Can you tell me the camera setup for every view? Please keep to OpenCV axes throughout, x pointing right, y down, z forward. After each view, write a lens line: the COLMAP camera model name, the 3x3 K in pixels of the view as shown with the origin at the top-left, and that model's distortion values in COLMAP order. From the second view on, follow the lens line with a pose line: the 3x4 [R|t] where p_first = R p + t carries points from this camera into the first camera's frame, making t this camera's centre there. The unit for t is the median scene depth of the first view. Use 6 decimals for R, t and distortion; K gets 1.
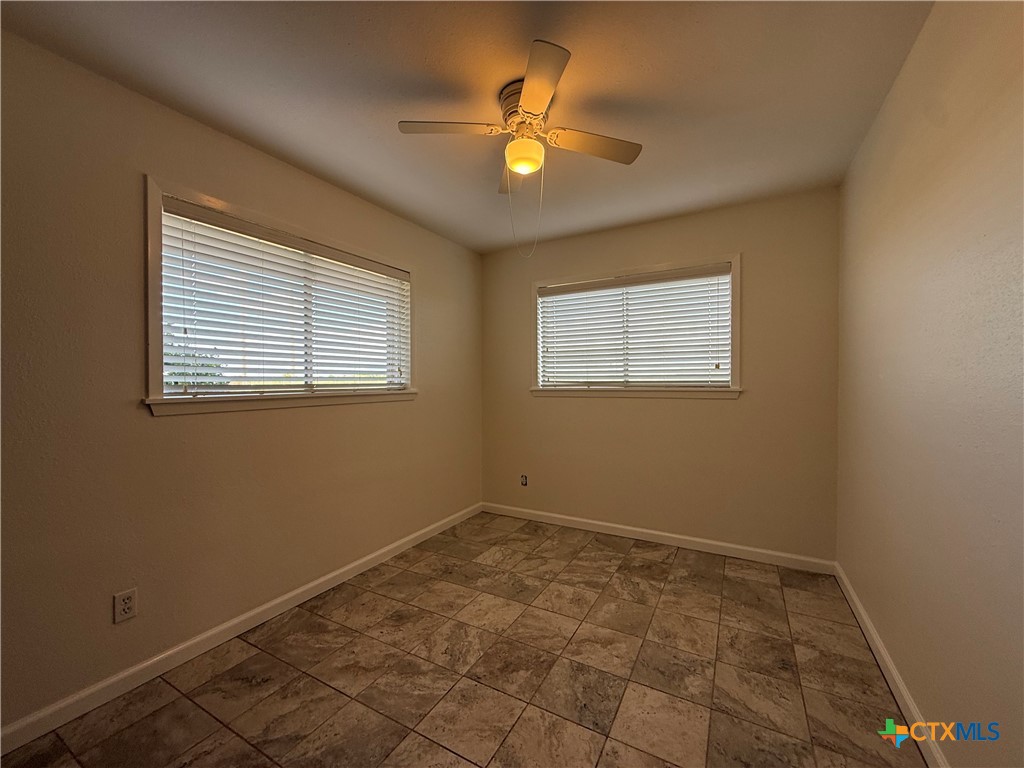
lens RADIAL K [[413.6, 0, 514.7], [0, 413.6, 384.8], [0, 0, 1]] dist [0.000187, -0.000729]
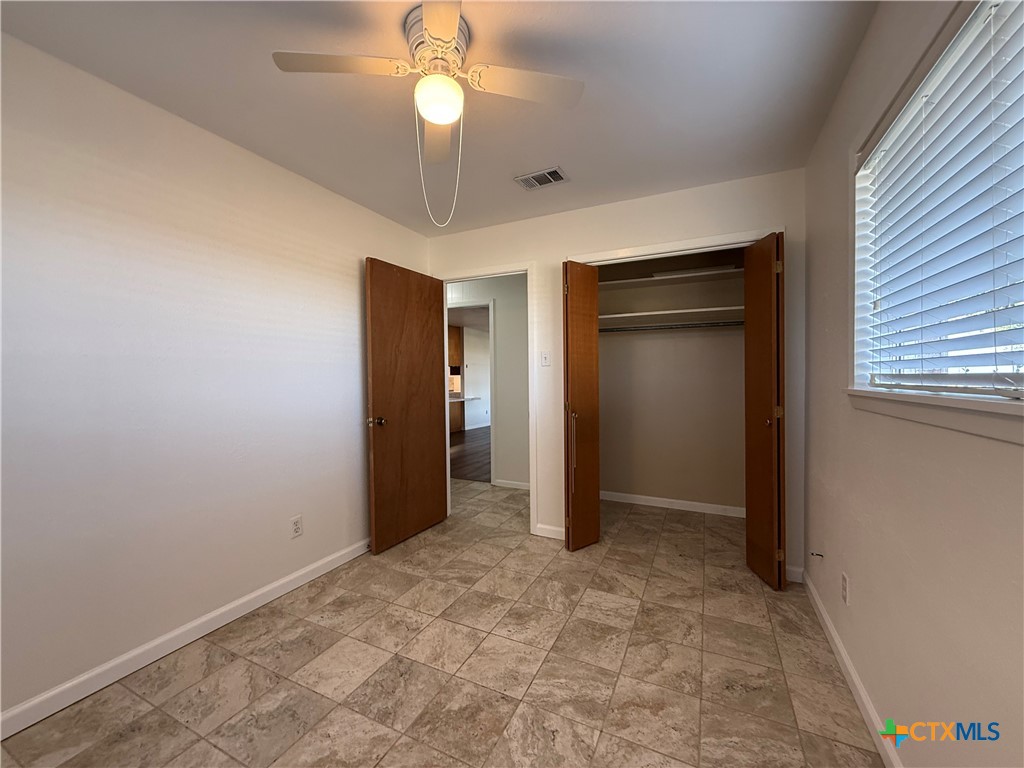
lens RADIAL K [[413.6, 0, 514.7], [0, 413.6, 384.8], [0, 0, 1]] dist [0.000187, -0.000729]
pose [[-0.998096, 0.016734, -0.059372, -0.068214], [0.015145, 0.999518, 0.027106, -0.012072], [0.059796, 0.026155, -0.997868, 1.899663]]
